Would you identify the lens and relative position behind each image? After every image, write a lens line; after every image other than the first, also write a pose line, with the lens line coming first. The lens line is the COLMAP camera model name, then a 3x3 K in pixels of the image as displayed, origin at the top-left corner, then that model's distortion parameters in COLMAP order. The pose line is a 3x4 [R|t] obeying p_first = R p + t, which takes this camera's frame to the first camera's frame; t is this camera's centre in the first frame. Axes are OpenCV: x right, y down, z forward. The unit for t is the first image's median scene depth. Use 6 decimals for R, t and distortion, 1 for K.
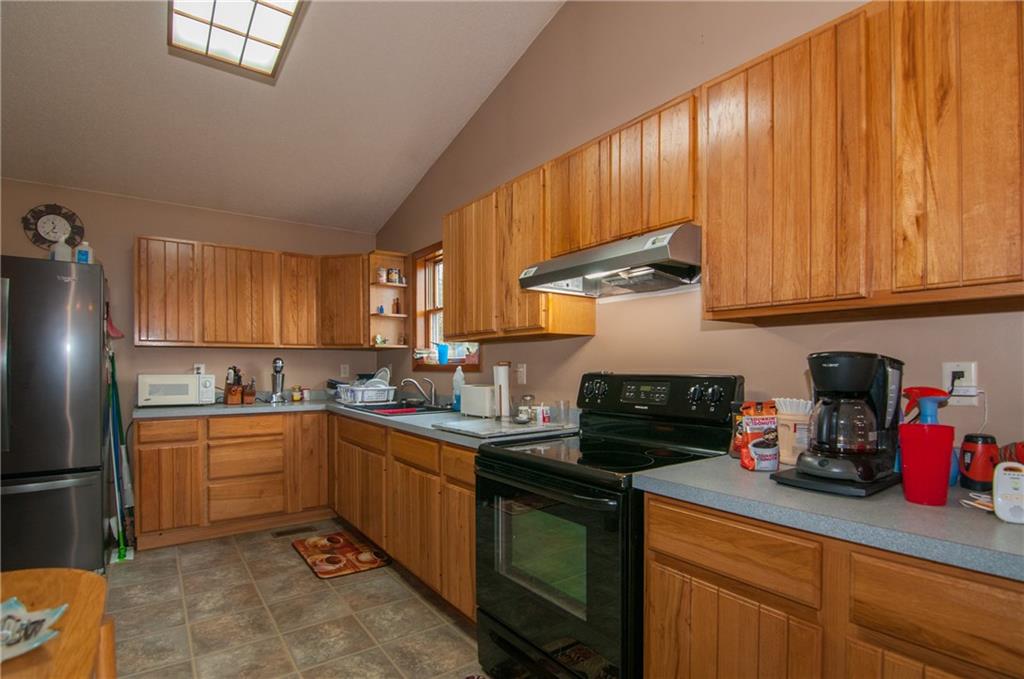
lens RADIAL K [[500.5, 0, 519.2], [0, 500.5, 373.8], [0, 0, 1]] dist [-0.023229, -0.003053]
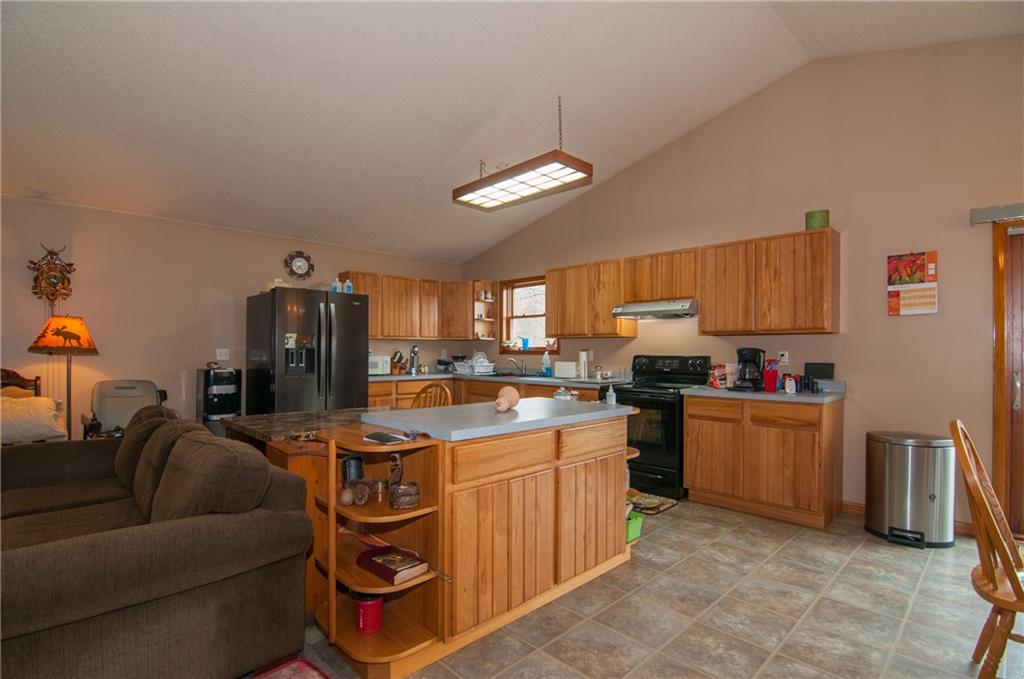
lens RADIAL K [[500.5, 0, 506.8], [0, 500.5, 353.4], [0, 0, 1]] dist [-0.023229, -0.003053]
pose [[0.991737, 0.001737, 0.128275, -0.476516], [-0.000672, 0.999965, -0.008345, 0.006831], [-0.128285, 0.008190, 0.991704, -0.728179]]
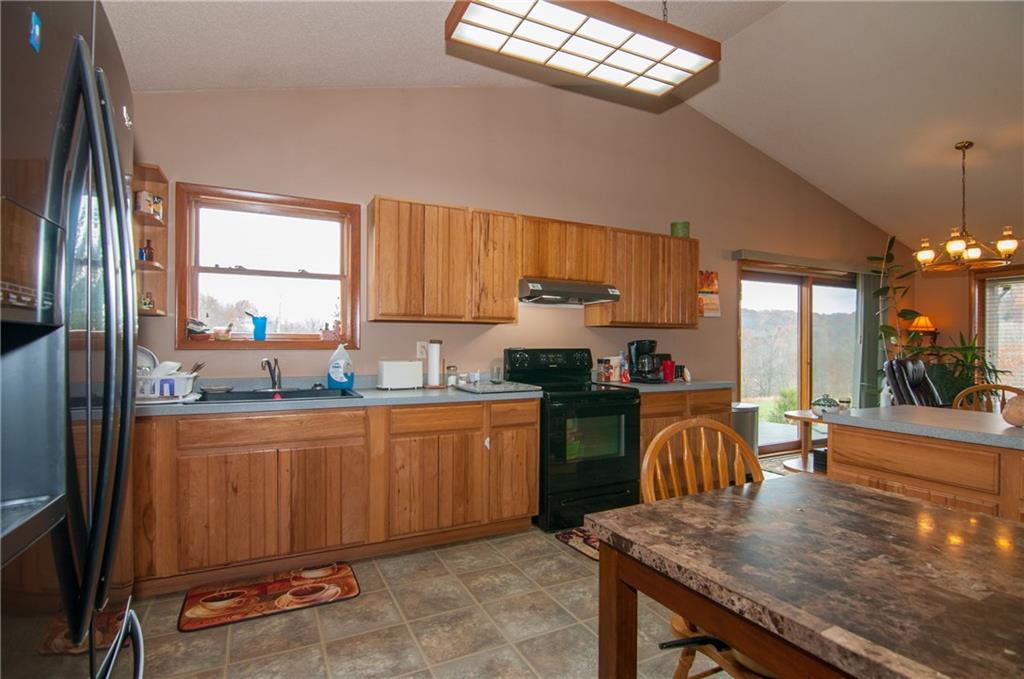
lens RADIAL K [[500.5, 0, 514.3], [0, 500.5, 348.3], [0, 0, 1]] dist [-0.023229, -0.003053]
pose [[0.161916, -0.009367, 0.986760, -0.992348], [0.009188, 0.999926, 0.007985, -0.009941], [-0.986762, 0.007773, 0.161990, 0.501713]]
